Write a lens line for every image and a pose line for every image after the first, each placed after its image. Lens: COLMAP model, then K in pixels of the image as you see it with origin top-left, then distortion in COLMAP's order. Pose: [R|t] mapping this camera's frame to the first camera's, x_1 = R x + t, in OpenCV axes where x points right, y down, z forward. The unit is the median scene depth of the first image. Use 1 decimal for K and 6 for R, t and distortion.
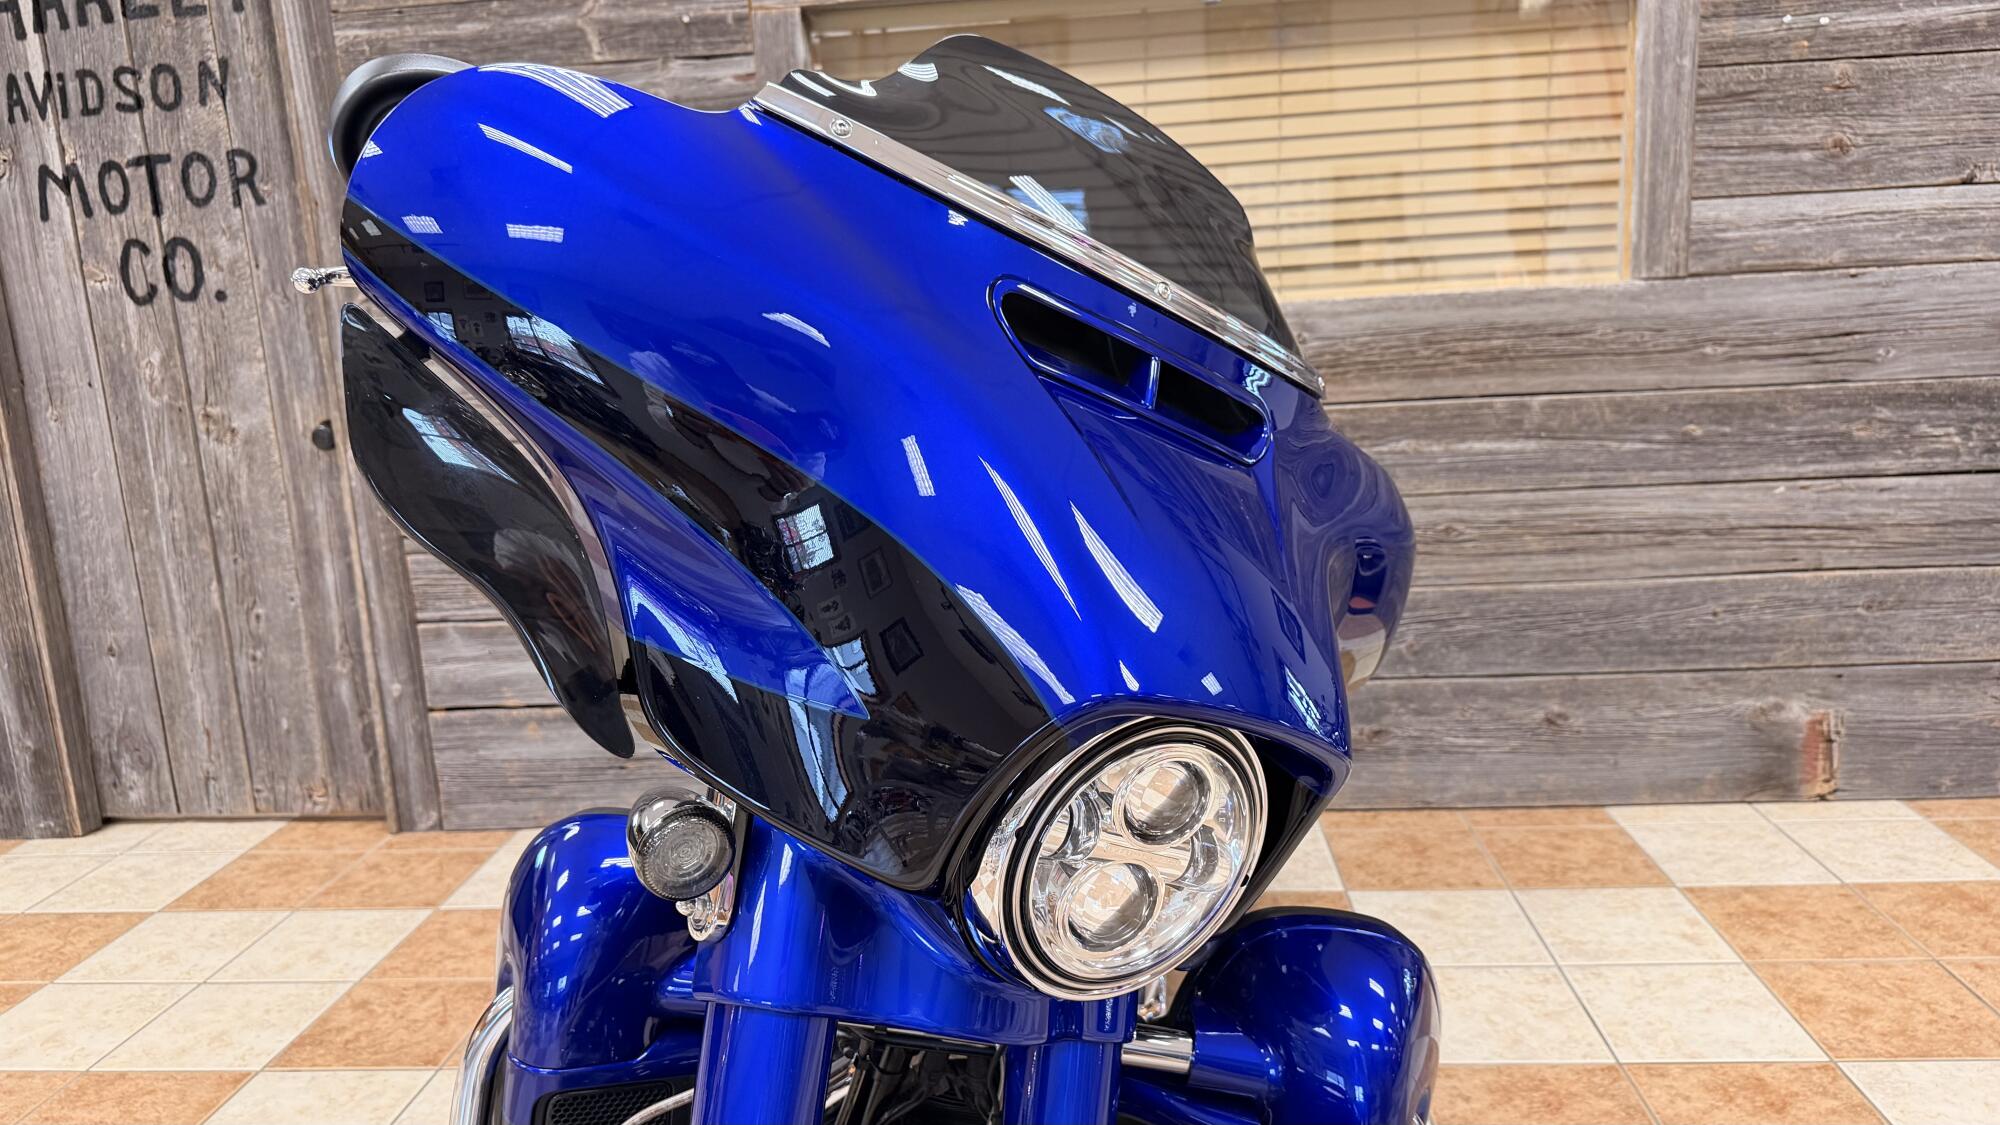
lens RADIAL K [[1416.7, 0, 989.9], [0, 1416.7, 573.6], [0, 0, 1]] dist [0.011166, -0.017960]
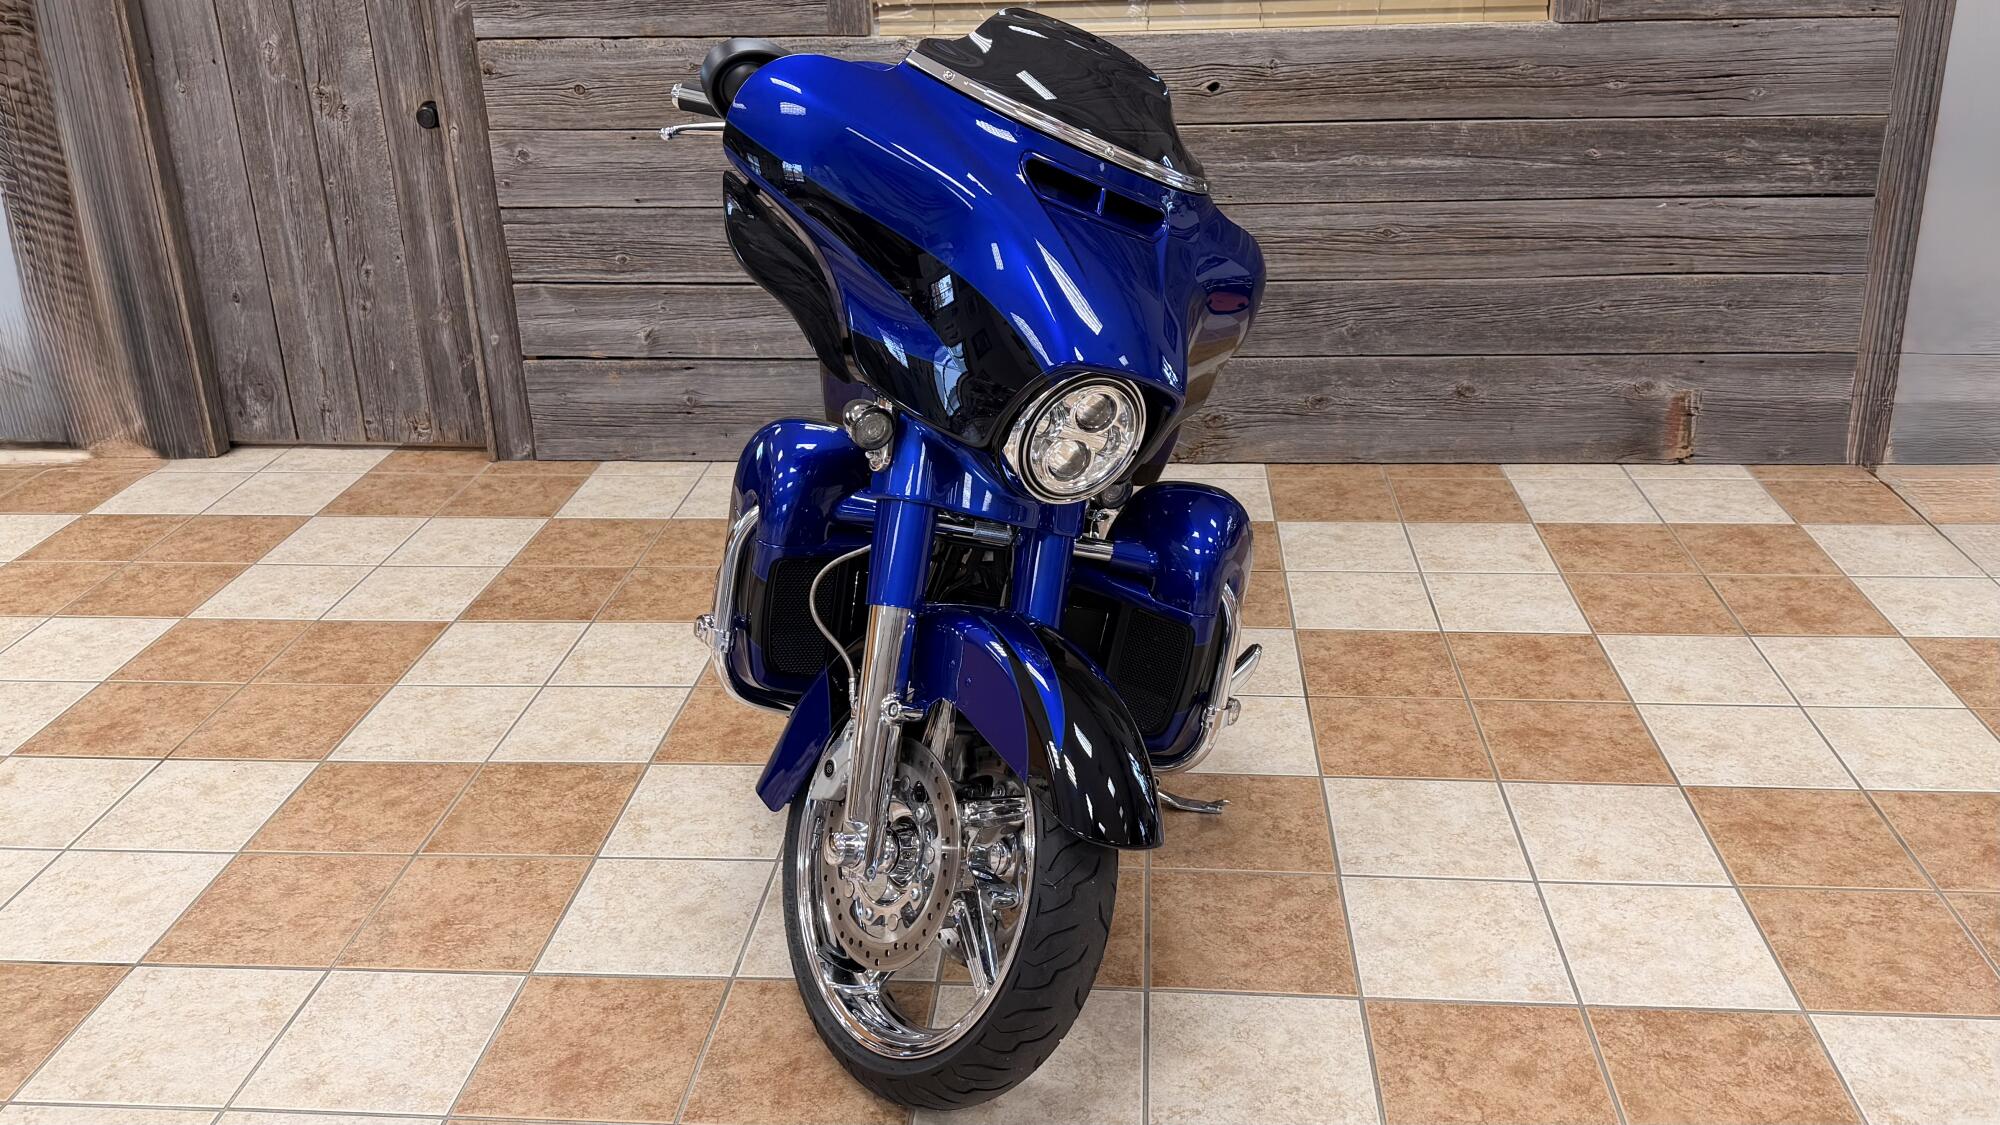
lens RADIAL K [[1704.7, 0, 1002.8], [0, 1704.7, 509.7], [0, 0, 1]] dist [0.158795, -0.344356]
pose [[0.999555, 0.026959, 0.012798, -0.013743], [-0.028760, 0.984673, 0.172026, -0.041015], [-0.007964, -0.172317, 0.985009, -0.478814]]
